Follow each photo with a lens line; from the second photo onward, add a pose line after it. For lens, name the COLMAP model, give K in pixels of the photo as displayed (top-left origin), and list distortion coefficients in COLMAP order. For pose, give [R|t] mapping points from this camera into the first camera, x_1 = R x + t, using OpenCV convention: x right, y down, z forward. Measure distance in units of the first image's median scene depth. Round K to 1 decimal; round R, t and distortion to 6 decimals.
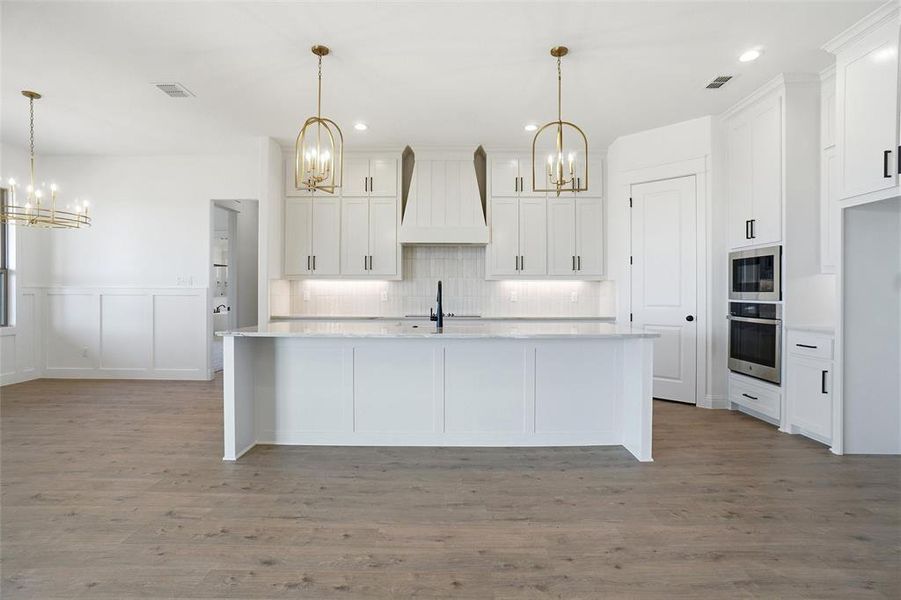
lens RADIAL K [[472.2, 0, 452.8], [0, 472.2, 292.9], [0, 0, 1]] dist [-0.080775, 0.047907]
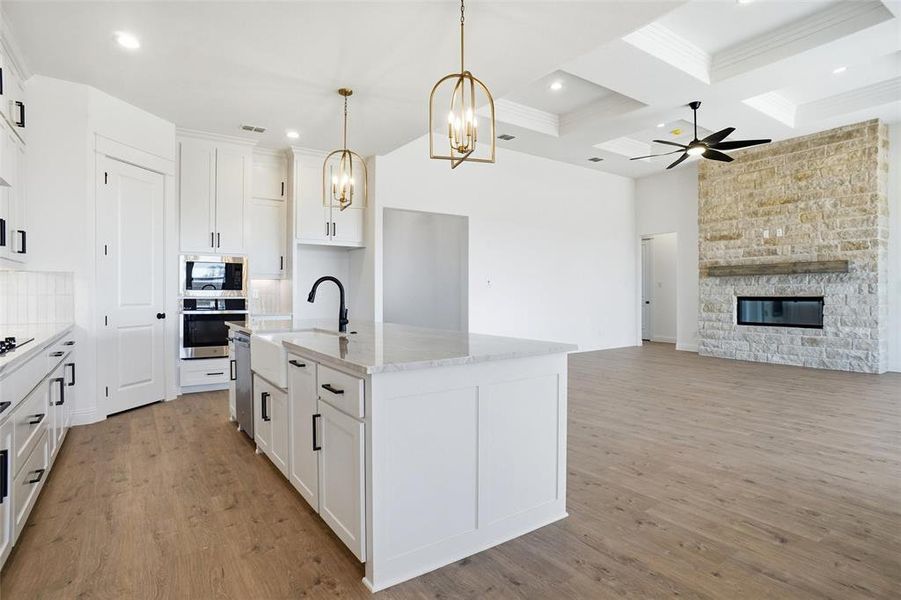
lens RADIAL K [[472.2, 0, 452.8], [0, 472.2, 292.9], [0, 0, 1]] dist [-0.080775, 0.047907]
pose [[-0.571830, -0.004119, 0.820362, -0.705914], [-0.000493, 0.999989, 0.004678, -0.000440], [-0.820372, 0.002270, -0.571826, 1.110143]]
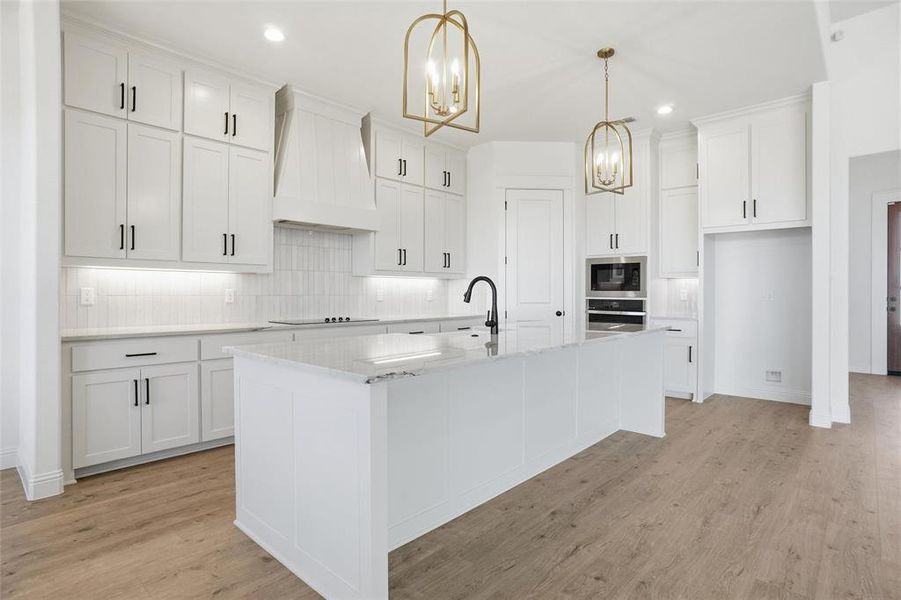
lens RADIAL K [[472.2, 0, 452.8], [0, 472.2, 292.9], [0, 0, 1]] dist [-0.080775, 0.047907]
pose [[0.673996, -0.001665, 0.738733, -0.559498], [-0.001141, 0.999994, 0.003296, 0.000098], [-0.738734, -0.003065, 0.673990, 0.428144]]
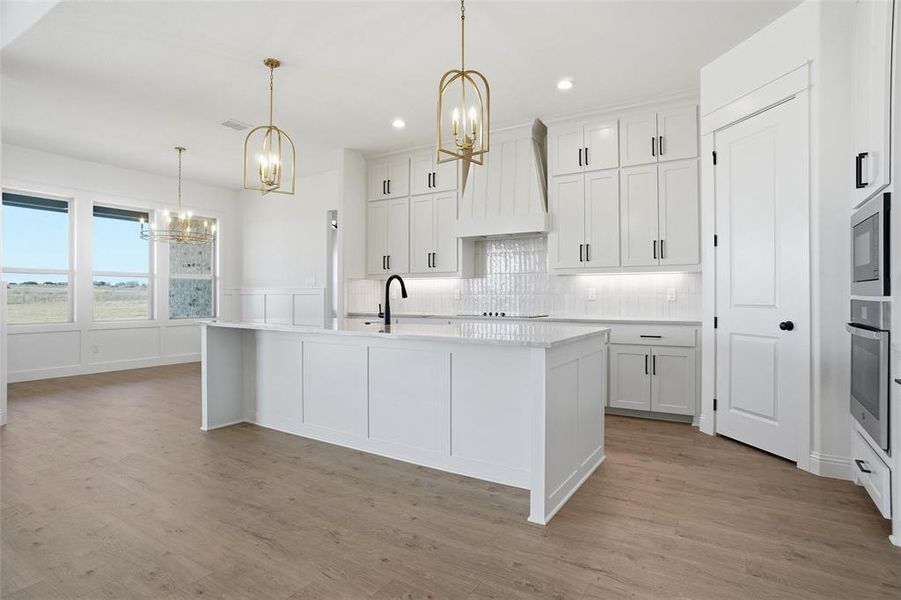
lens RADIAL K [[474.5, 0, 451.3], [0, 474.5, 296.2], [0, 0, 1]] dist [-0.085945, 0.049815]
pose [[0.844942, -0.001454, -0.534856, 0.483322], [0.001819, 0.999998, 0.000155, 0.014035], [0.534855, -0.001104, 0.844943, 0.235355]]
